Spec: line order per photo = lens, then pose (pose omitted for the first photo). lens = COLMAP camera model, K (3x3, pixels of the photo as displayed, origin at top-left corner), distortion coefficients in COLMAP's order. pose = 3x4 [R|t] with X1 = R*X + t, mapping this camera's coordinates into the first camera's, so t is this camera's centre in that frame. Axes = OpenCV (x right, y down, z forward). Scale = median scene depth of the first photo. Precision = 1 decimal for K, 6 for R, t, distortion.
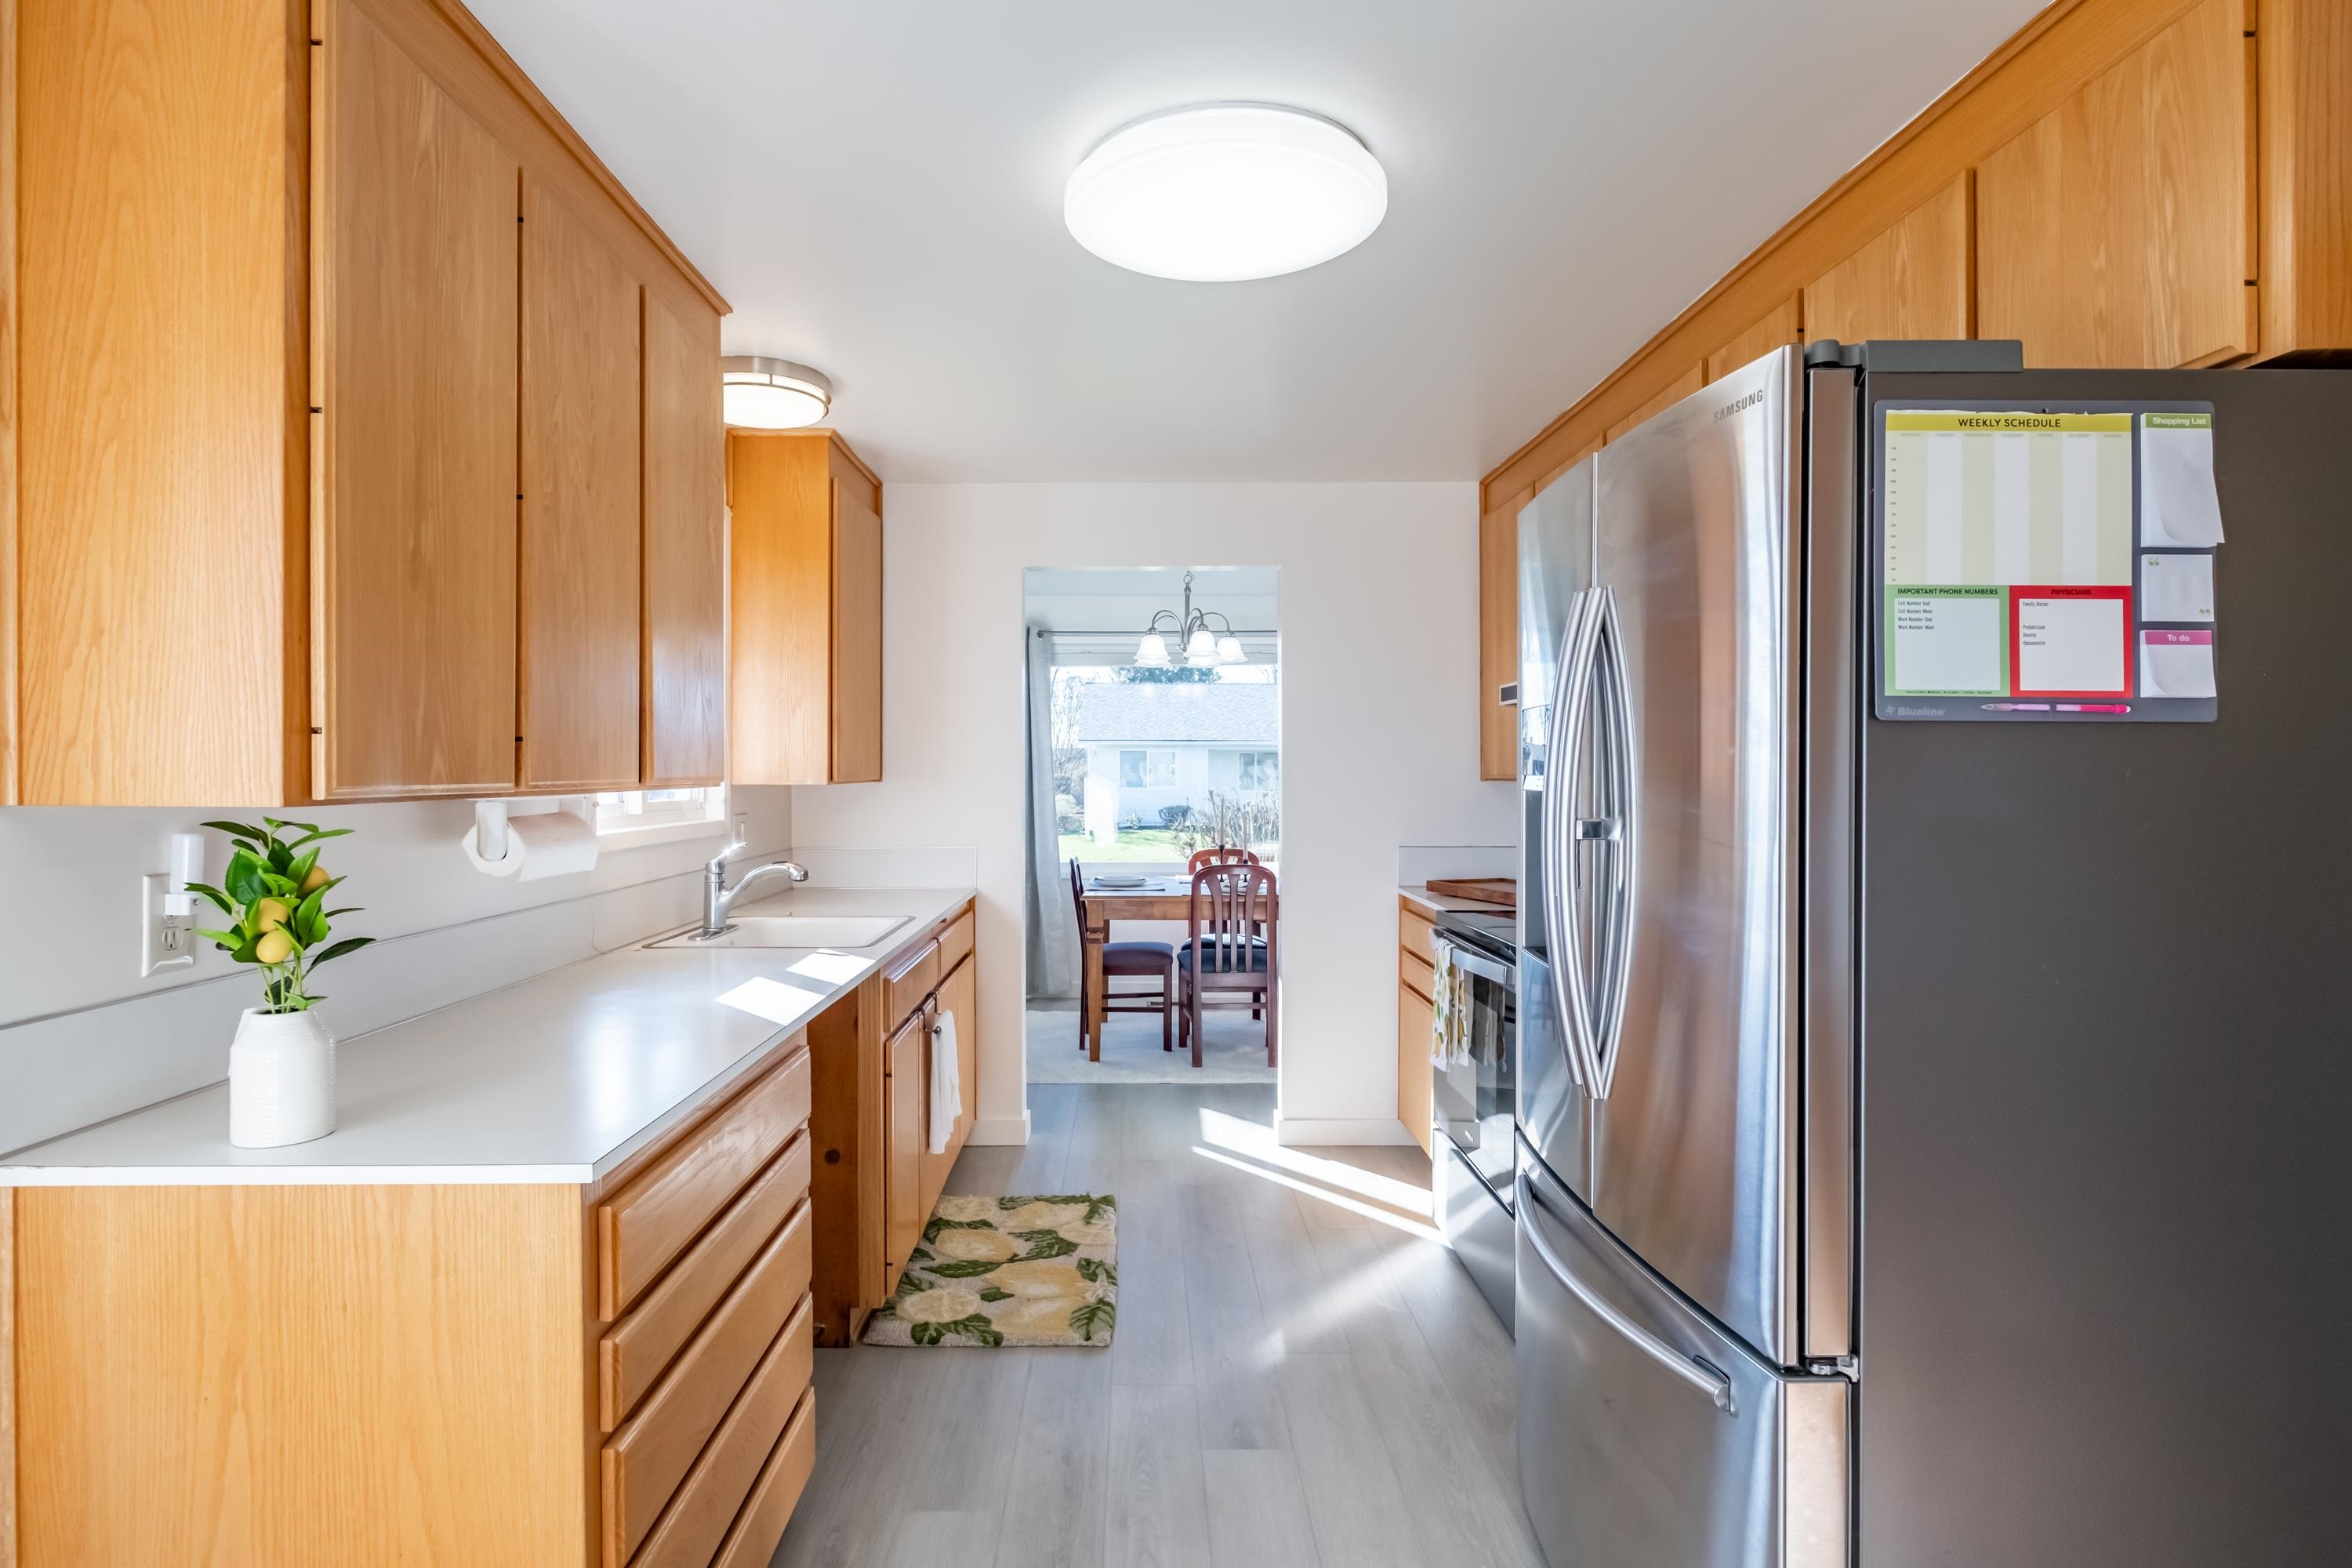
lens RADIAL K [[1225.5, 0, 1099.7], [0, 1225.5, 774.7], [0, 0, 1]] dist [0.001132, -0.002401]
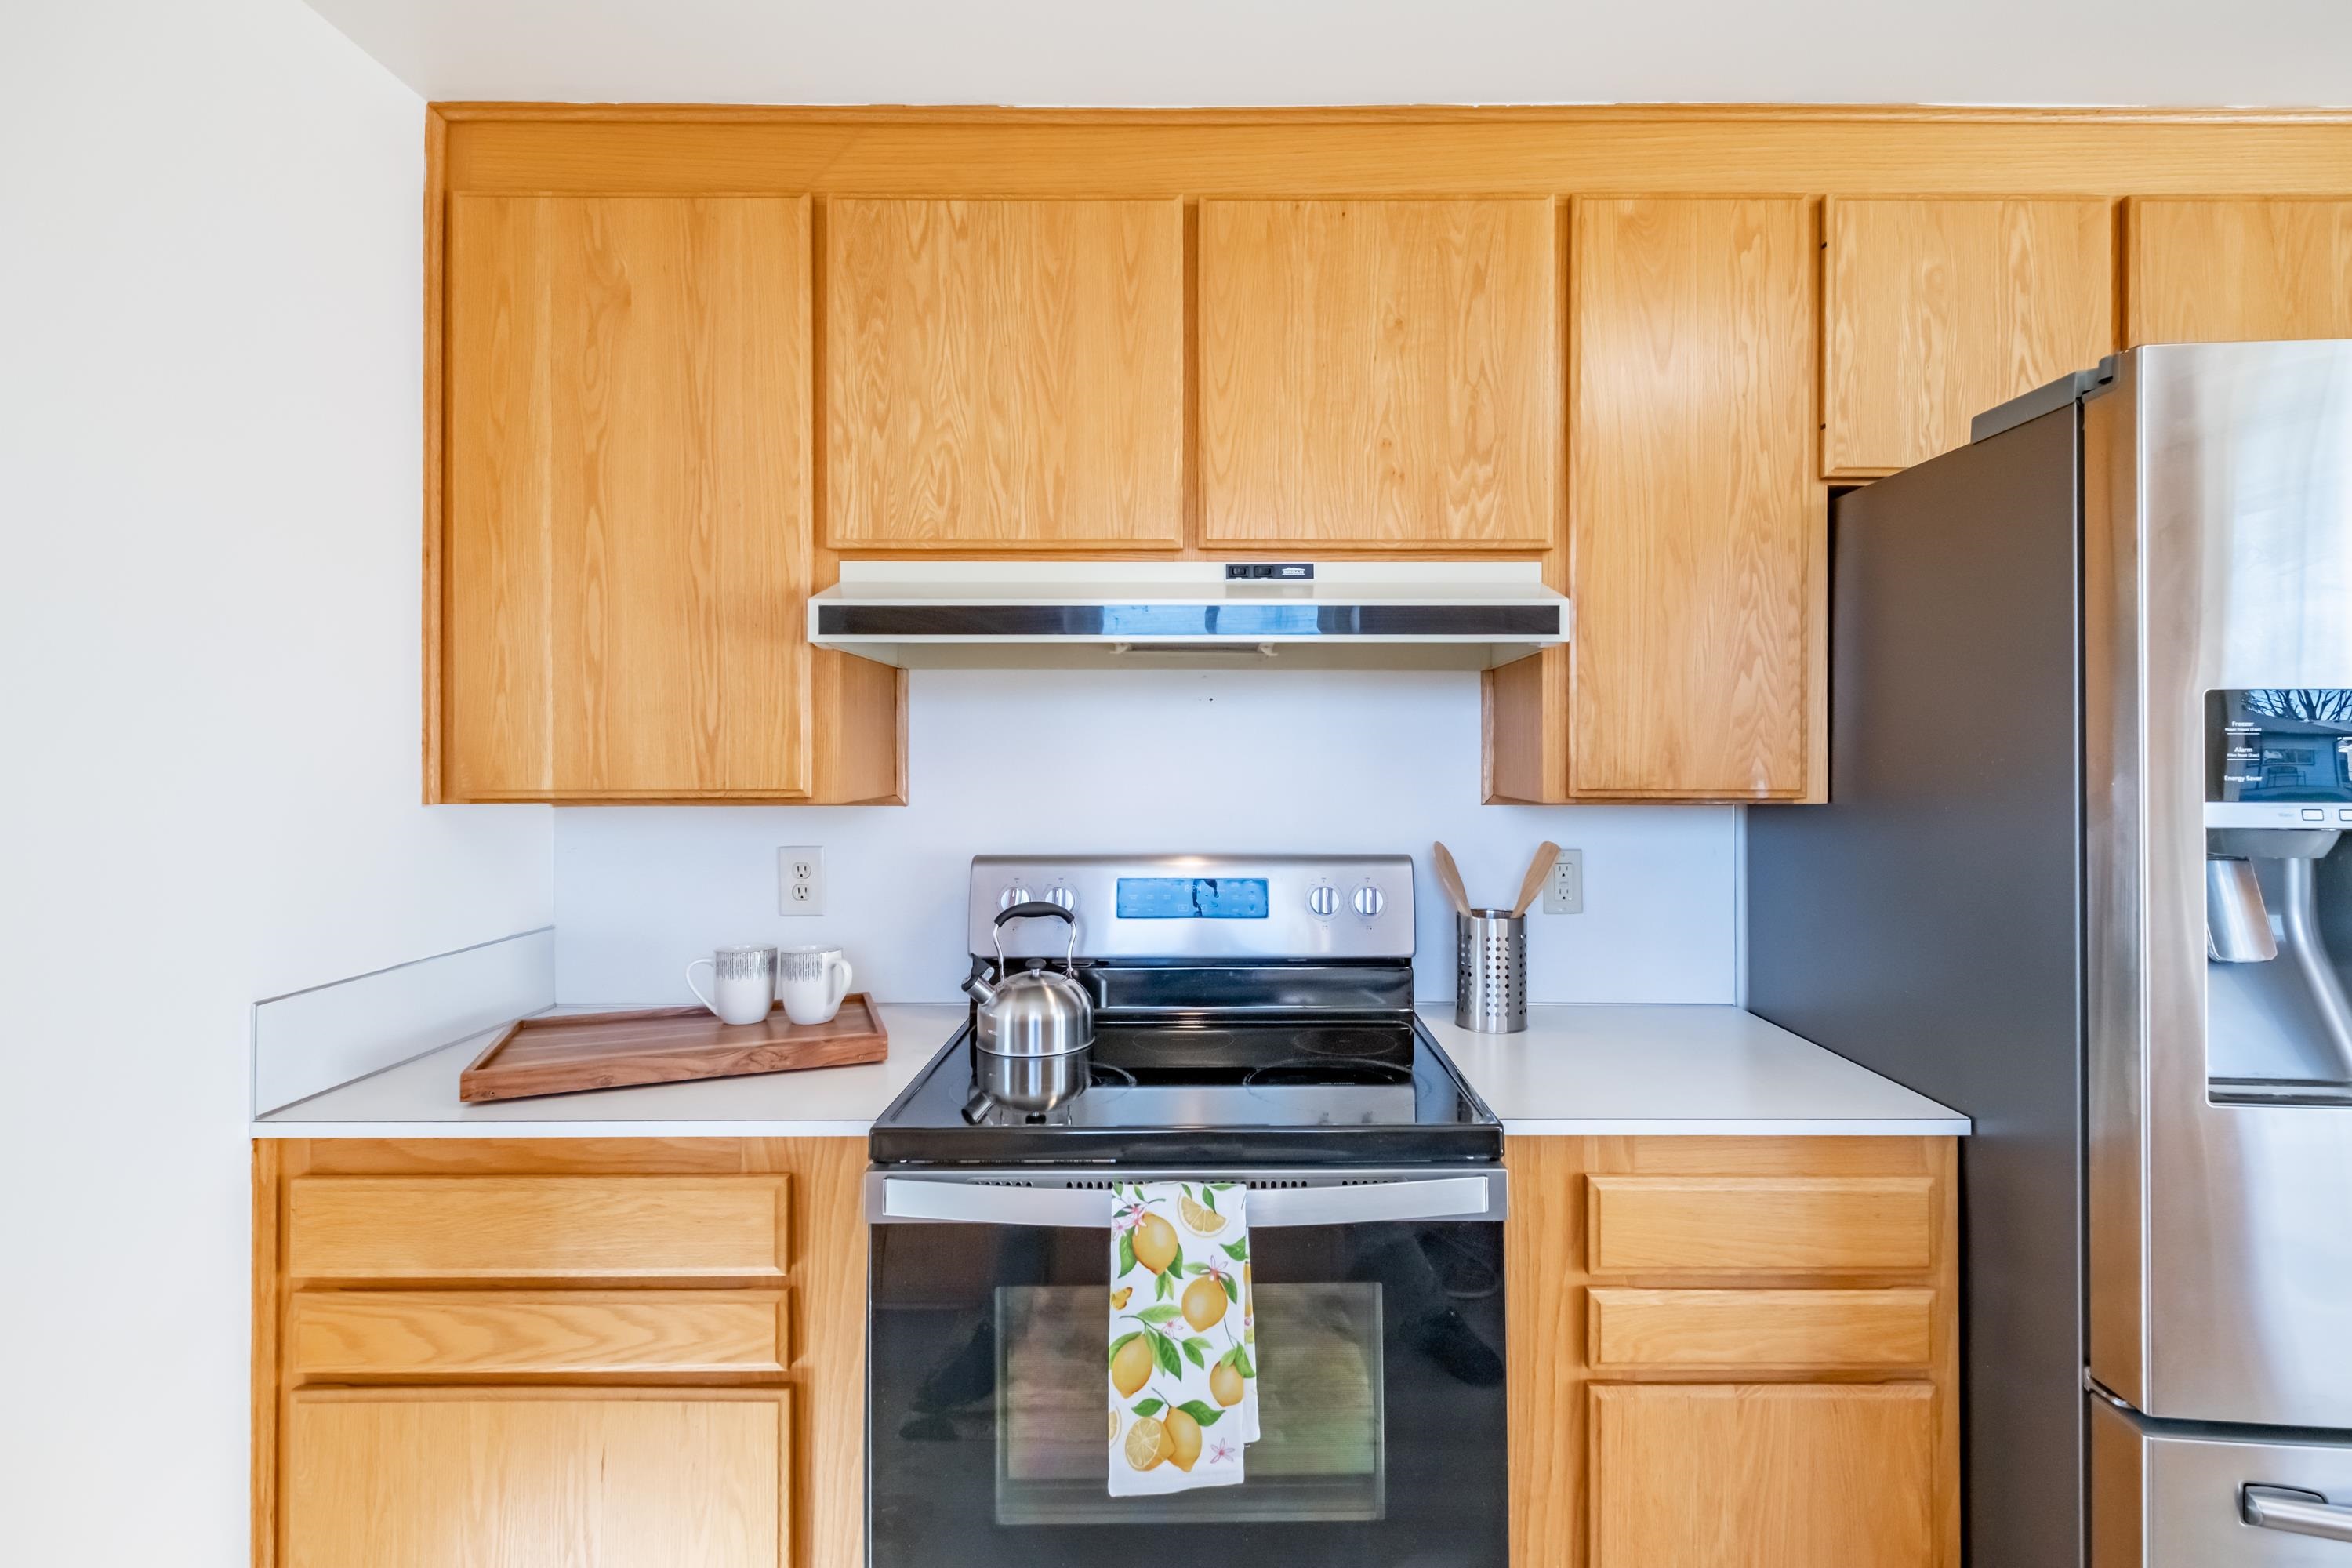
lens RADIAL K [[1069.7, 0, 1198.2], [0, 1069.7, 752.7], [0, 0, 1]] dist [0.004428, -0.001873]
pose [[-0.030956, 0.007493, 0.999493, -0.081331], [0.002776, 0.999969, -0.007411, -0.010286], [-0.999517, 0.002545, -0.030976, 0.866292]]
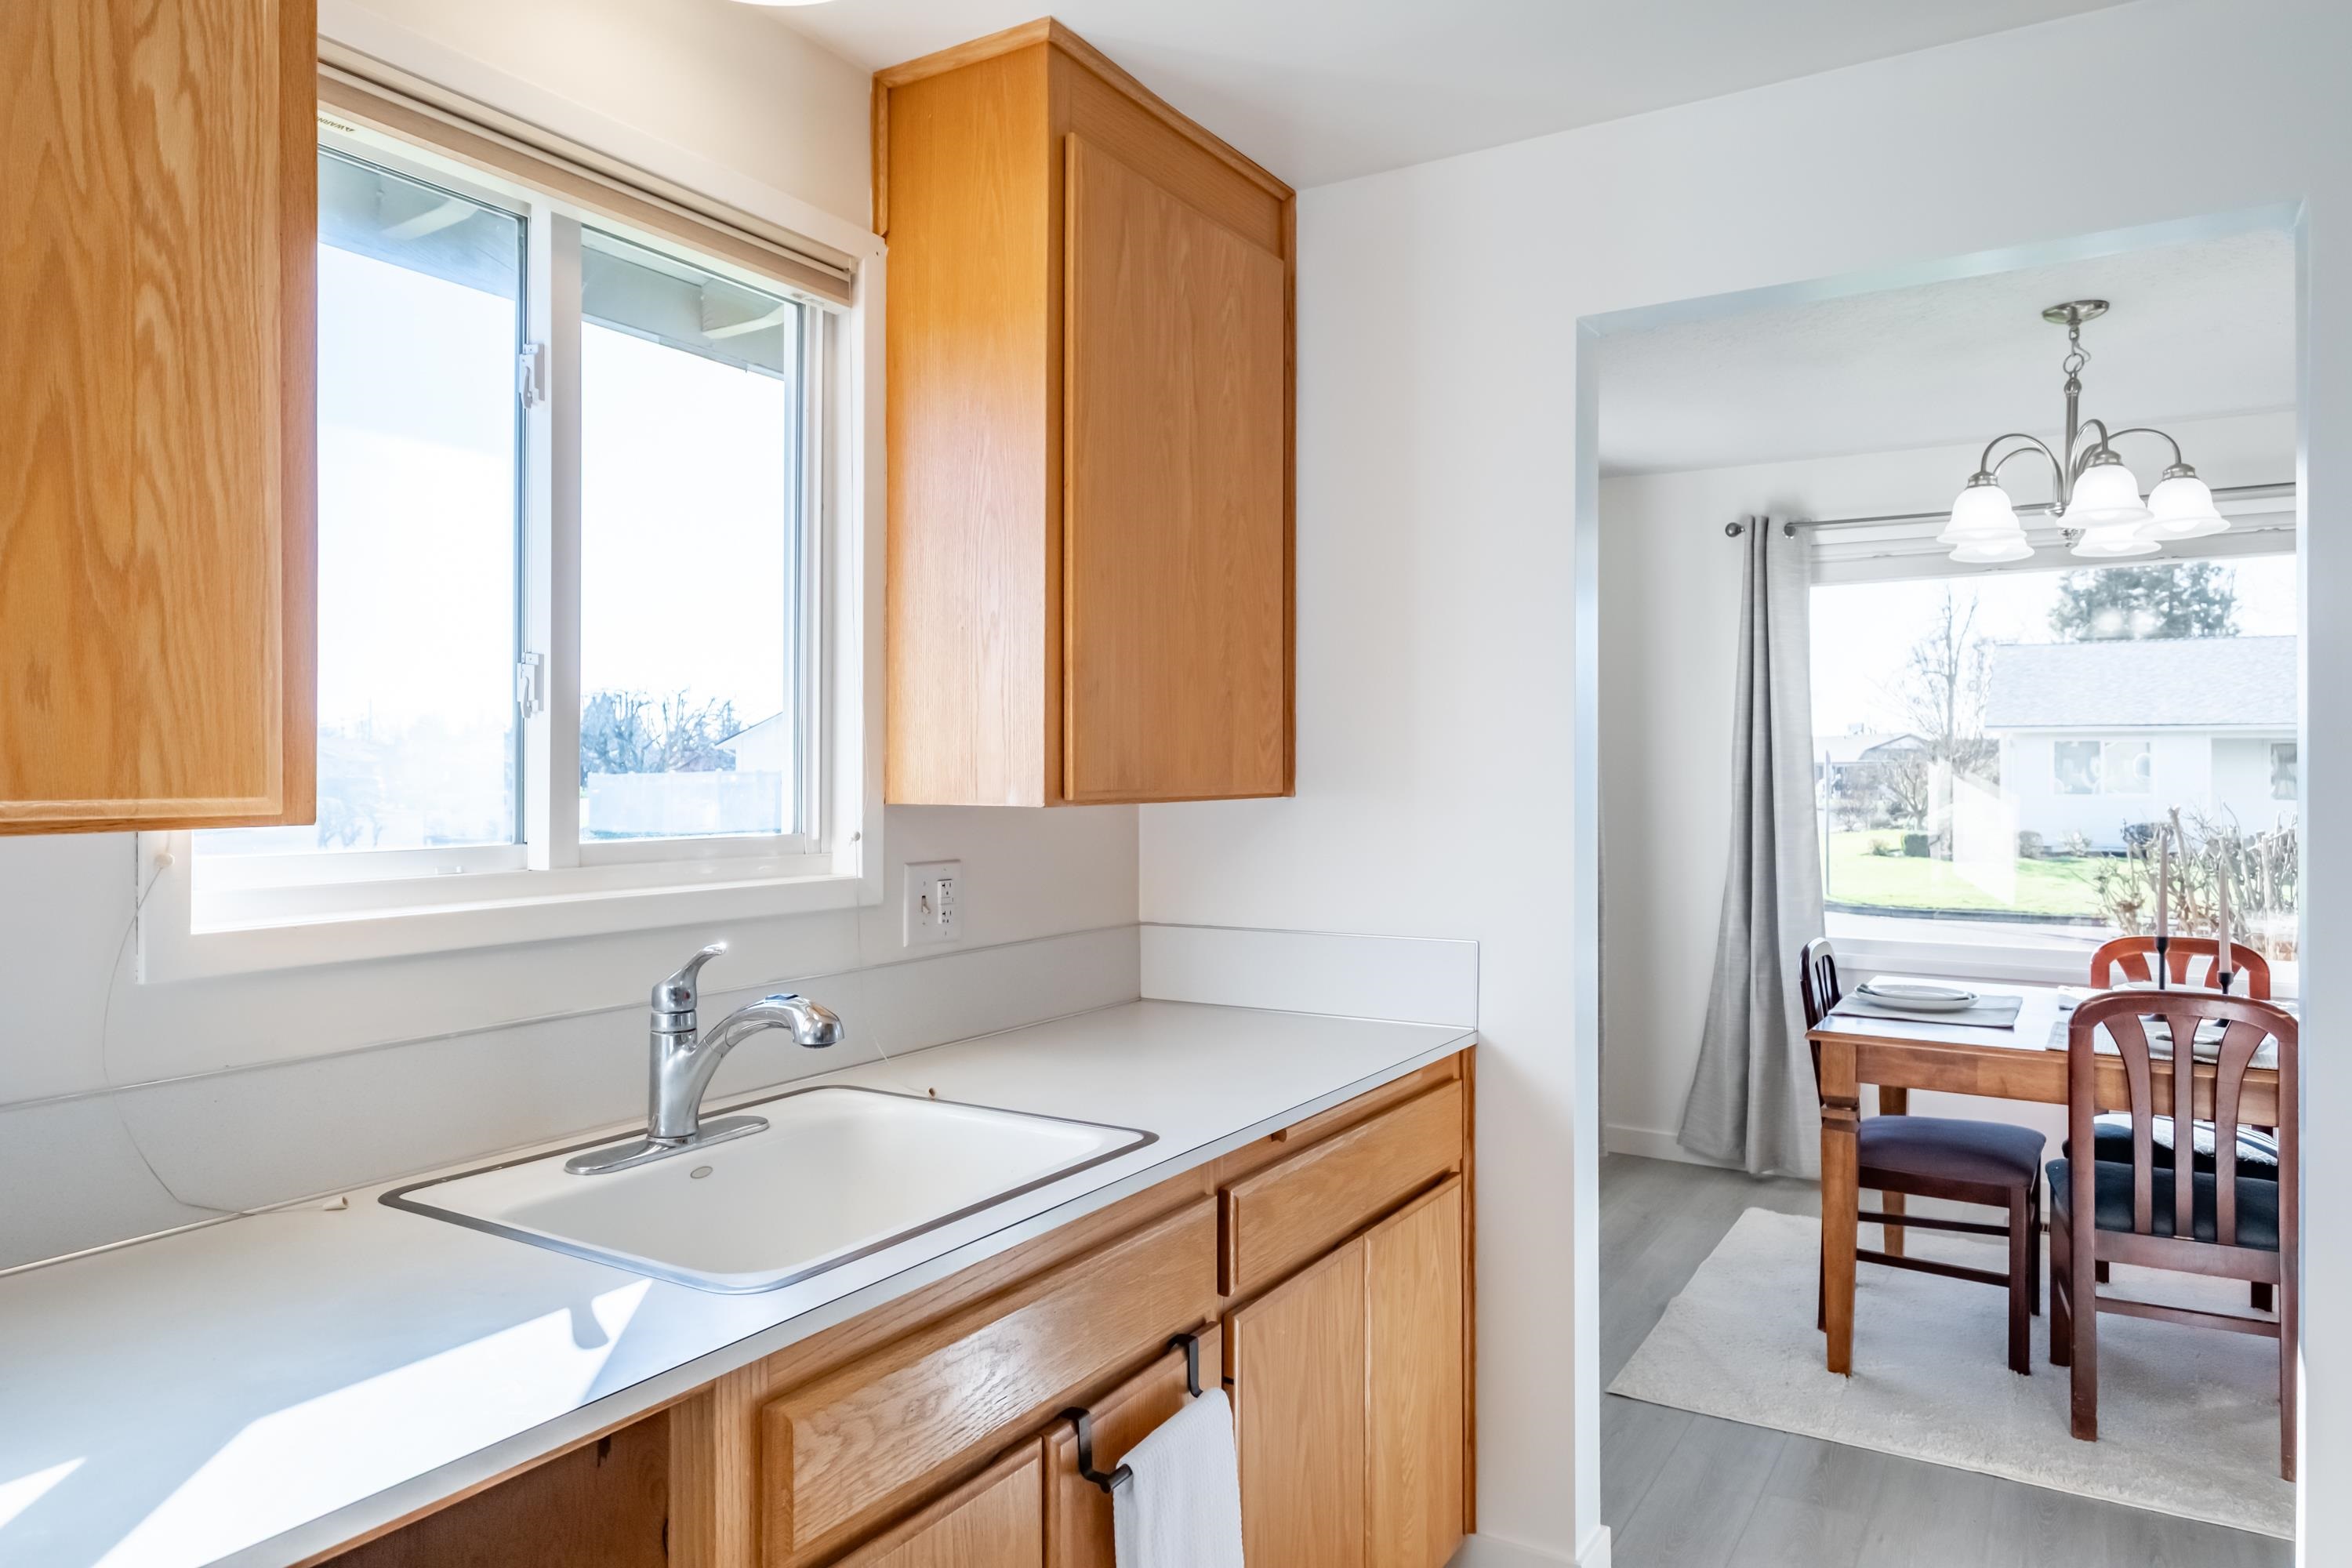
lens RADIAL K [[1421.1, 0, 1196.0], [0, 1421.1, 774.5], [0, 0, 1]] dist [-0.005469, -0.003934]
pose [[0.859717, 0.001706, -0.510768, 0.095165], [-0.001398, 0.999999, 0.000986, -0.004598], [0.510769, -0.000133, 0.859718, 0.576217]]
